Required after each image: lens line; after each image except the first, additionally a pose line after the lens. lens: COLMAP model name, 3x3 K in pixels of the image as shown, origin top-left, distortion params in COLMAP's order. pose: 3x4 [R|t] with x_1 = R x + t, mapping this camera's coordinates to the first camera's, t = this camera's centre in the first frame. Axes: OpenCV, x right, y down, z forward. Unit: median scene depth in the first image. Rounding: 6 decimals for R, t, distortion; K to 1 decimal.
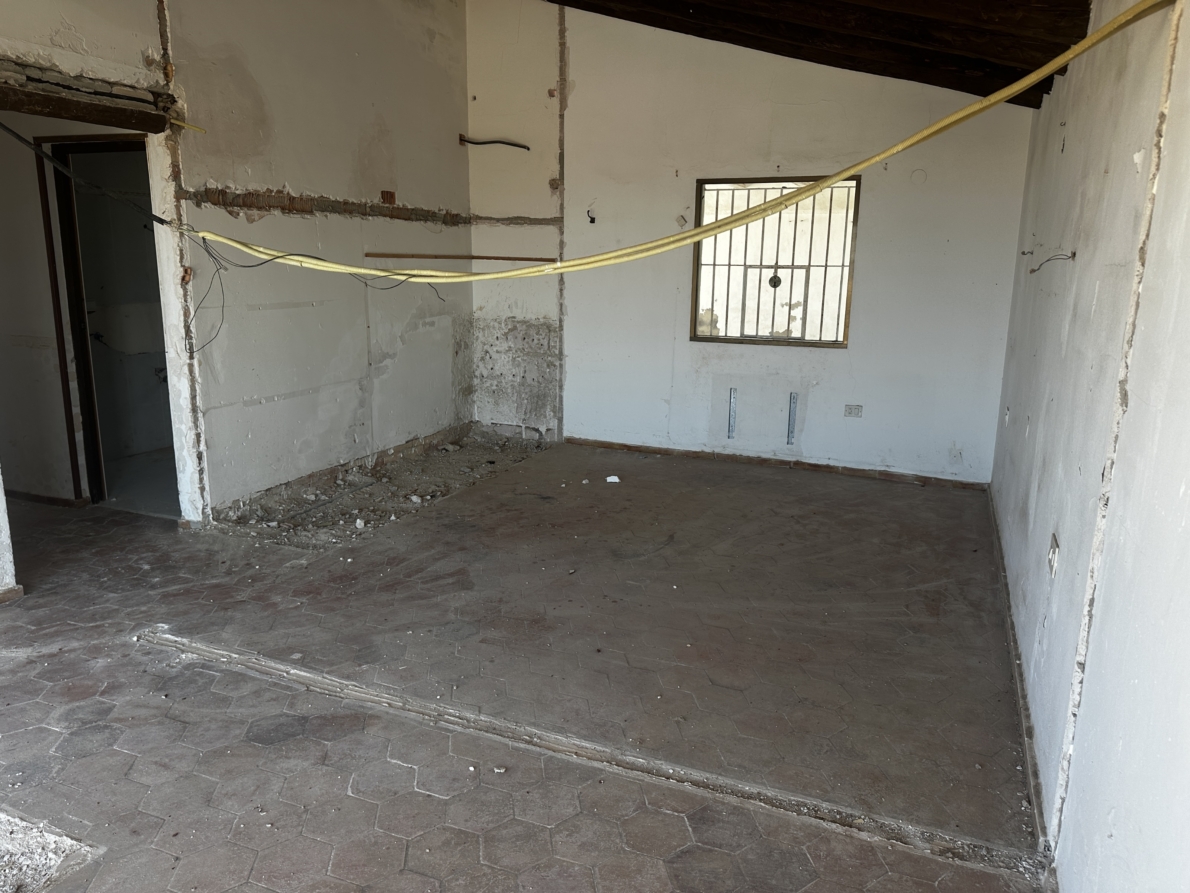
lens RADIAL K [[842.7, 0, 595.0], [0, 842.7, 446.5], [0, 0, 1]] dist [0.001751, -0.002266]
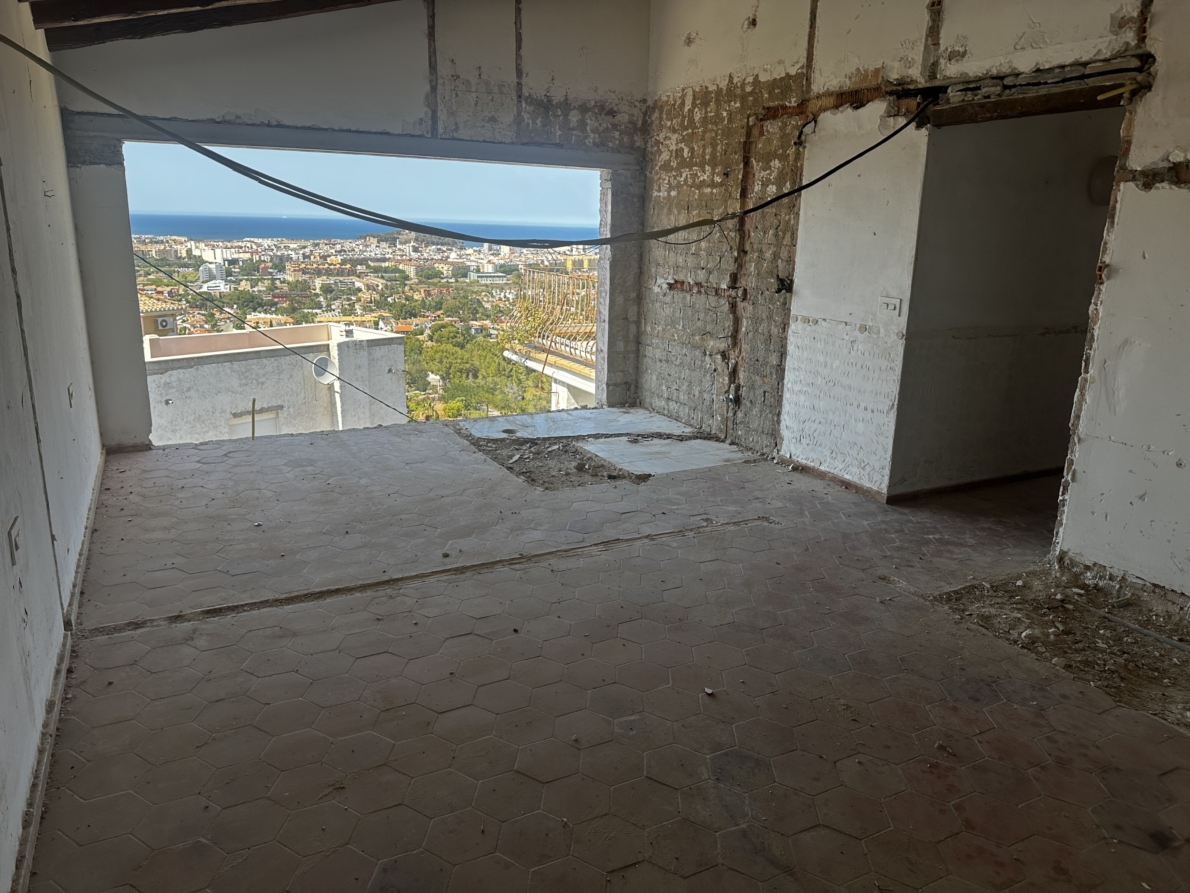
lens RADIAL K [[833.9, 0, 595.0], [0, 833.9, 446.5], [0, 0, 1]] dist [-0.044275, -0.002673]
pose [[-0.651092, 0.163472, -0.741186, 0.484380], [-0.200236, 0.904940, 0.375486, -0.259358], [0.732110, 0.392888, -0.556466, 1.192905]]
